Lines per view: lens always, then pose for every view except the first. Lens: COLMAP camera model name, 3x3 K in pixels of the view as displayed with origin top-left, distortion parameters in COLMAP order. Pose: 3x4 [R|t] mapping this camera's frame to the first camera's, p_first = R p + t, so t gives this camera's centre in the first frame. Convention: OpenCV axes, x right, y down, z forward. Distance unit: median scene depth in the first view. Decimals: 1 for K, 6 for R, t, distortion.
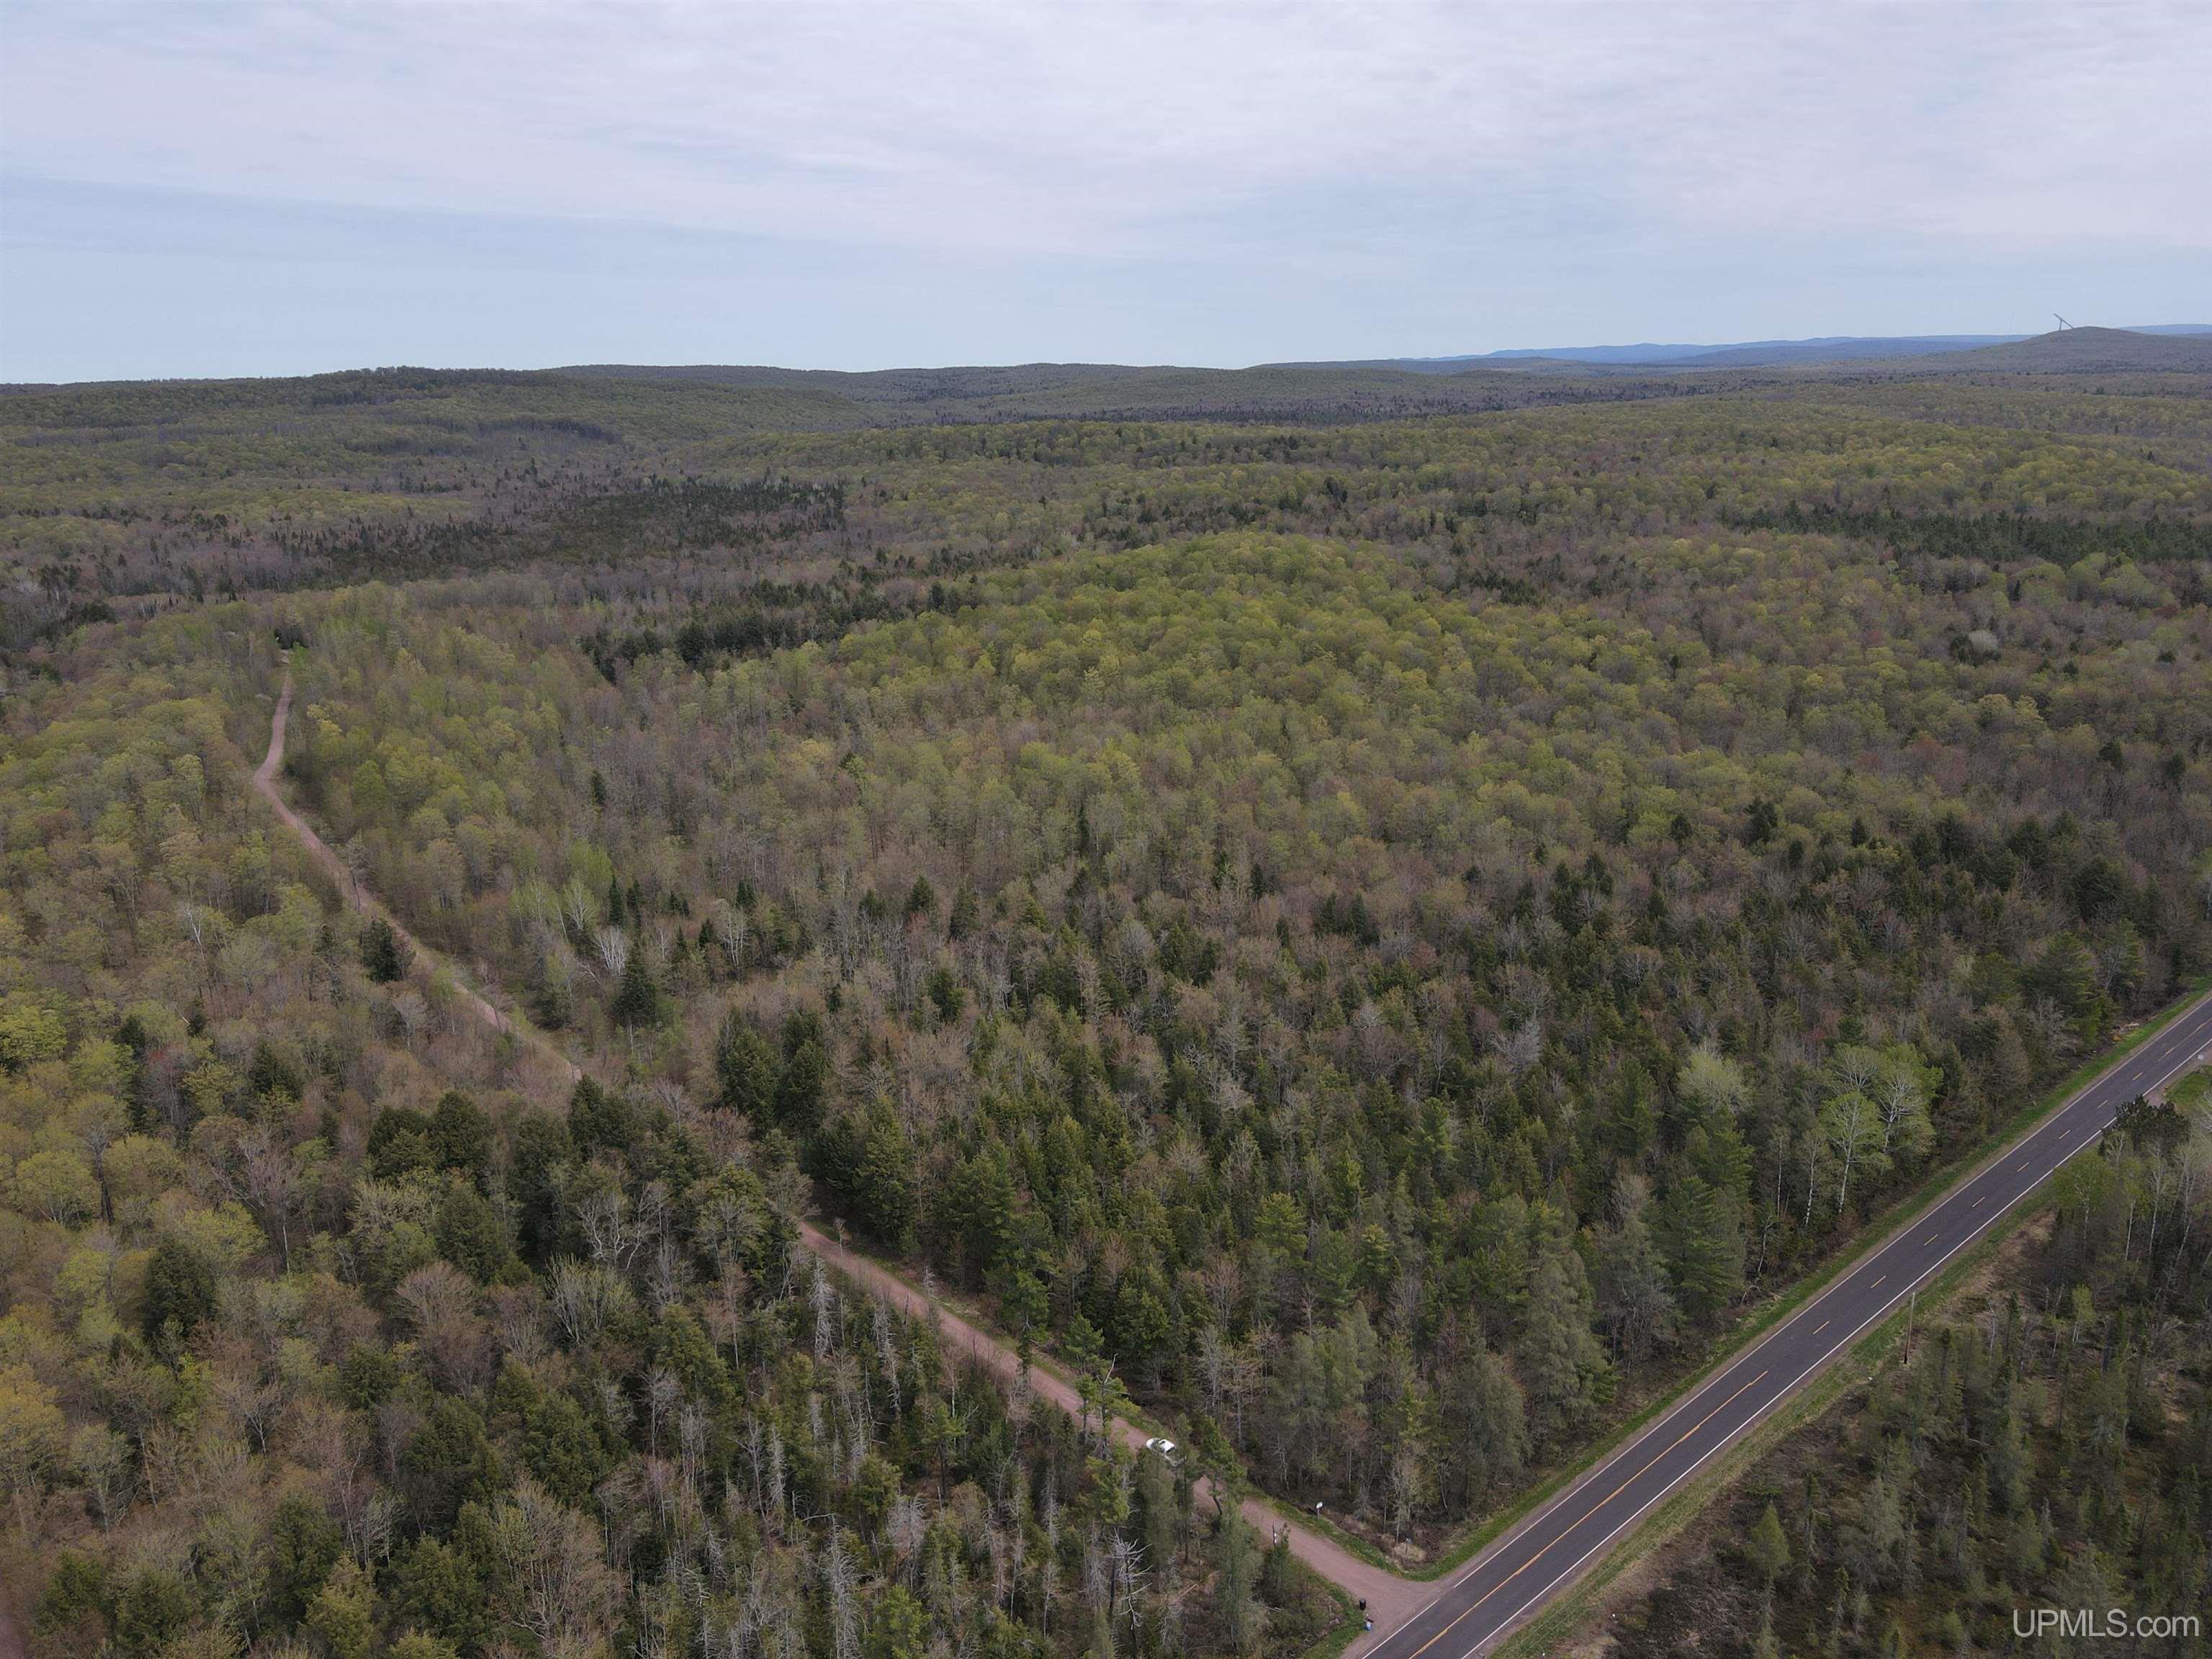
lens RADIAL K [[1606.9, 0, 1106.0], [0, 1606.9, 829.5], [0, 0, 1]] dist [0.004867, 0.015908]
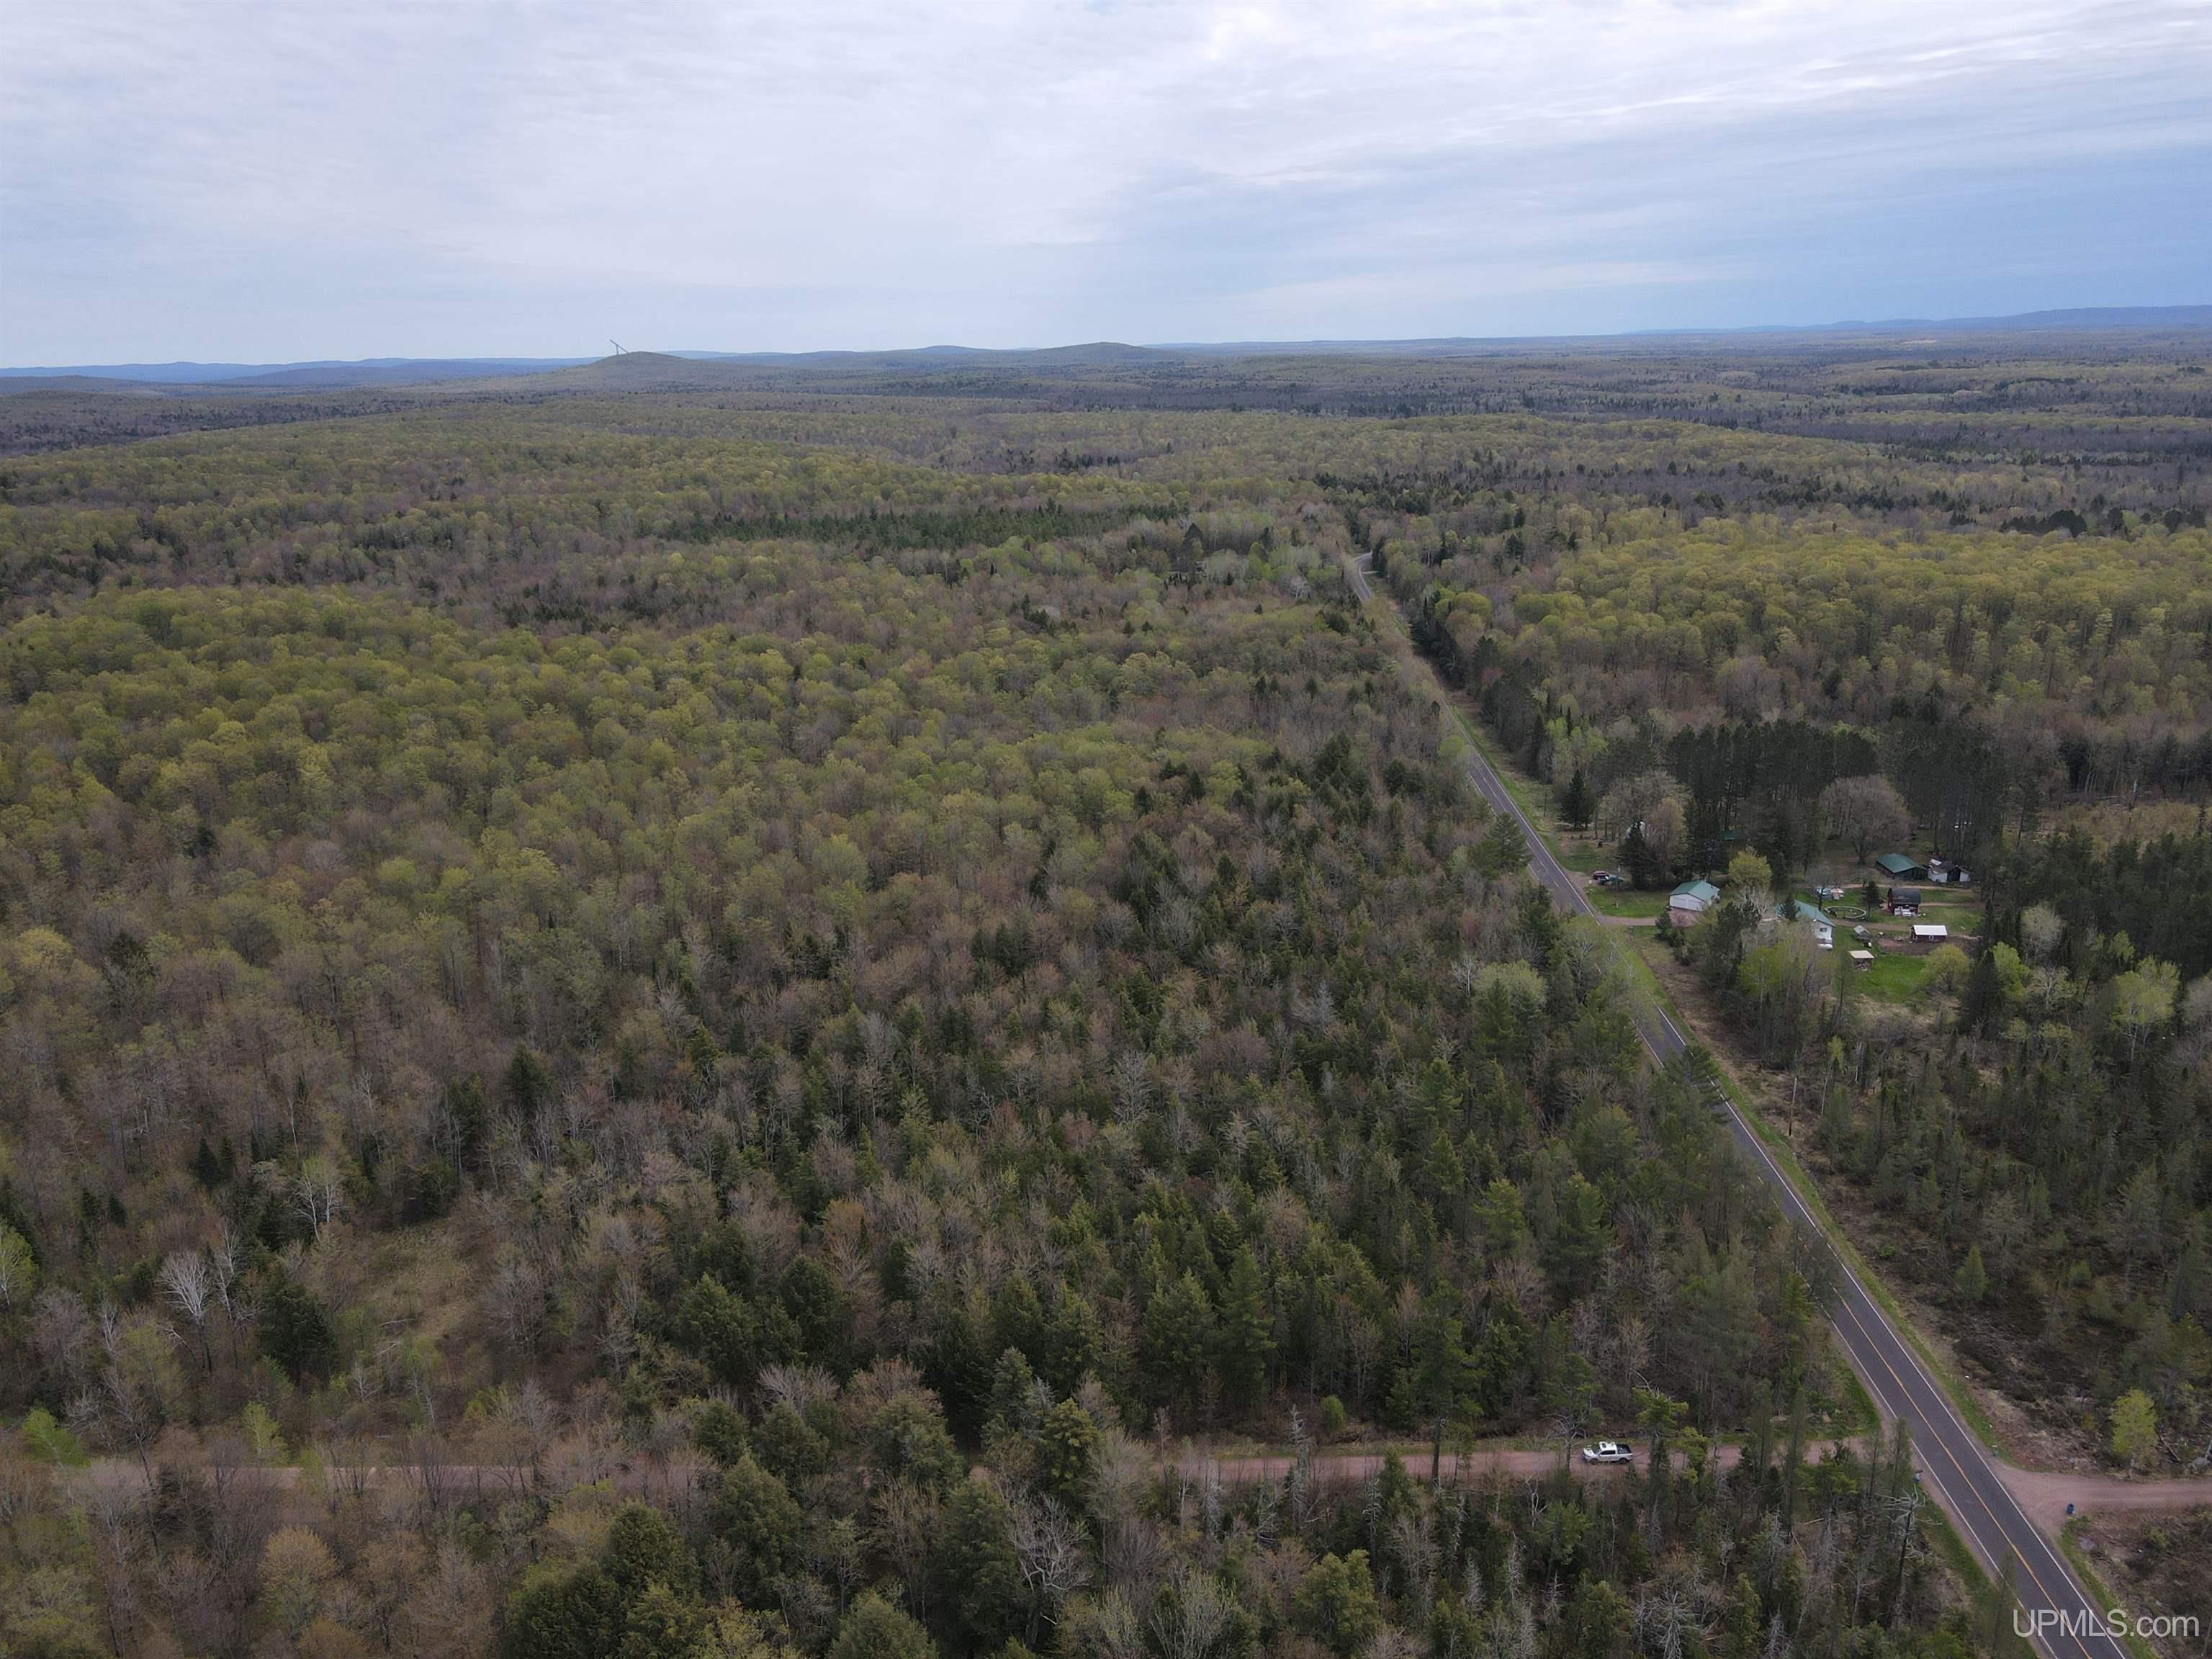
lens RADIAL K [[1606.9, 0, 1106.0], [0, 1606.9, 829.5], [0, 0, 1]] dist [0.004867, 0.015908]
pose [[0.687485, -0.199064, 0.698382, -0.208475], [0.207632, 0.975431, 0.073640, -0.033199], [-0.695883, 0.094380, 0.711927, 0.125571]]
